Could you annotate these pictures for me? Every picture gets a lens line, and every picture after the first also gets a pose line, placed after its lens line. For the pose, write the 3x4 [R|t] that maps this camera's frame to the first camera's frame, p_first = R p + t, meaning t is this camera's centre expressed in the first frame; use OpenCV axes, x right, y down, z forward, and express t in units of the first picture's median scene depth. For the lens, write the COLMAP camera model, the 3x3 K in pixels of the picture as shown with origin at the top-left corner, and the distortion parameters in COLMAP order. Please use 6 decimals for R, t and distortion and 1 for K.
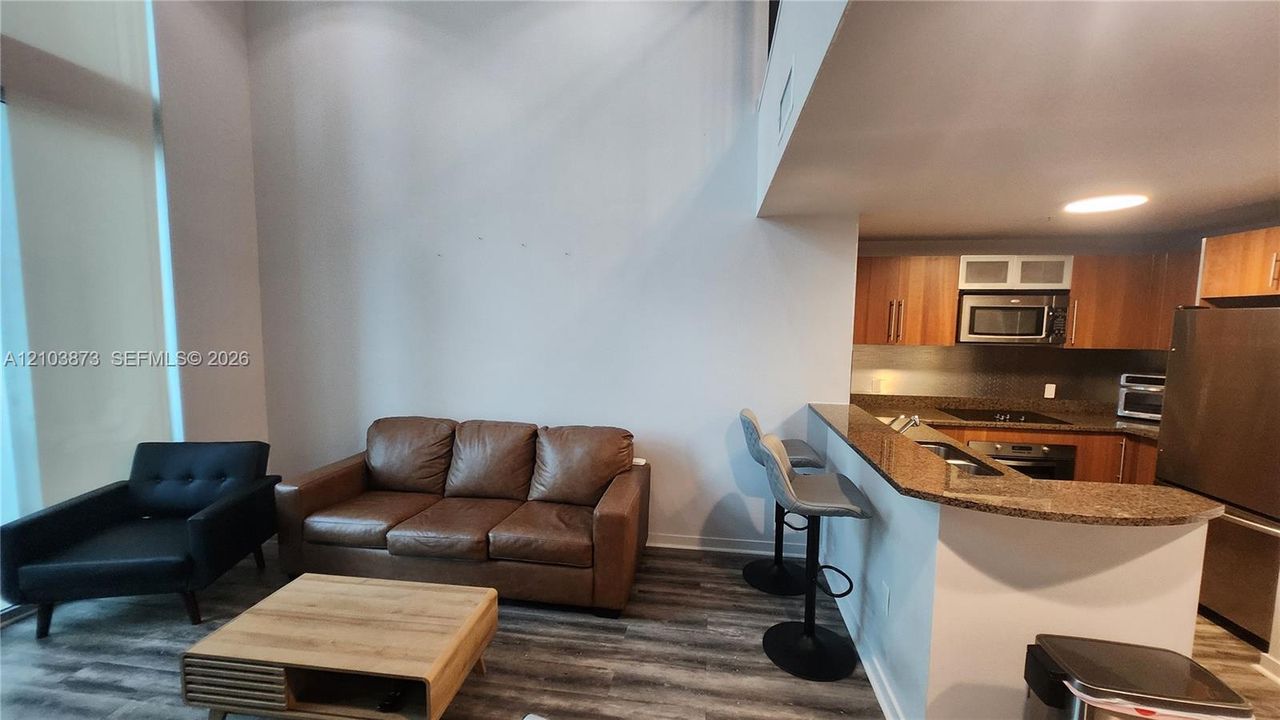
lens RADIAL K [[499.2, 0, 640.1], [0, 499.2, 363.3], [0, 0, 1]] dist [0.003144, -0.004075]
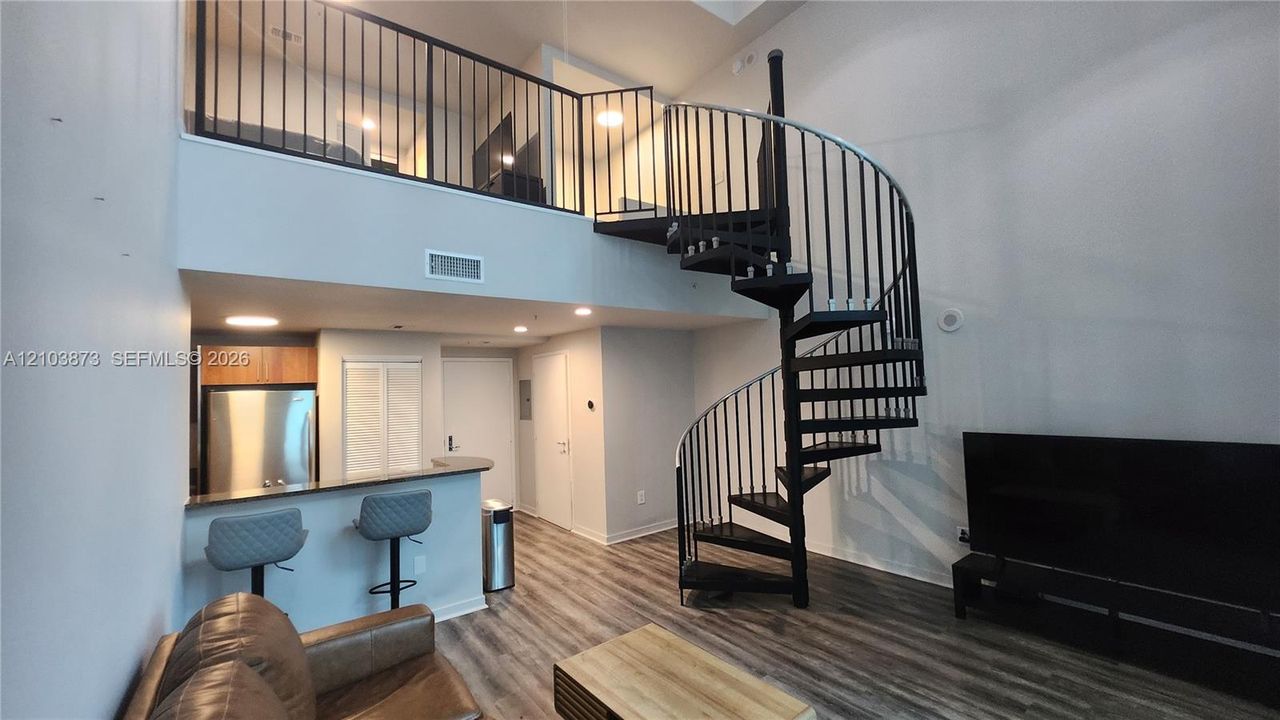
lens RADIAL K [[499.2, 0, 640.1], [0, 499.2, 363.3], [0, 0, 1]] dist [0.003144, -0.004075]
pose [[-0.716863, 0.046714, 0.695647, -0.677089], [0.086693, 0.995982, 0.022455, -0.092411], [-0.691803, 0.076405, -0.718033, 0.920545]]
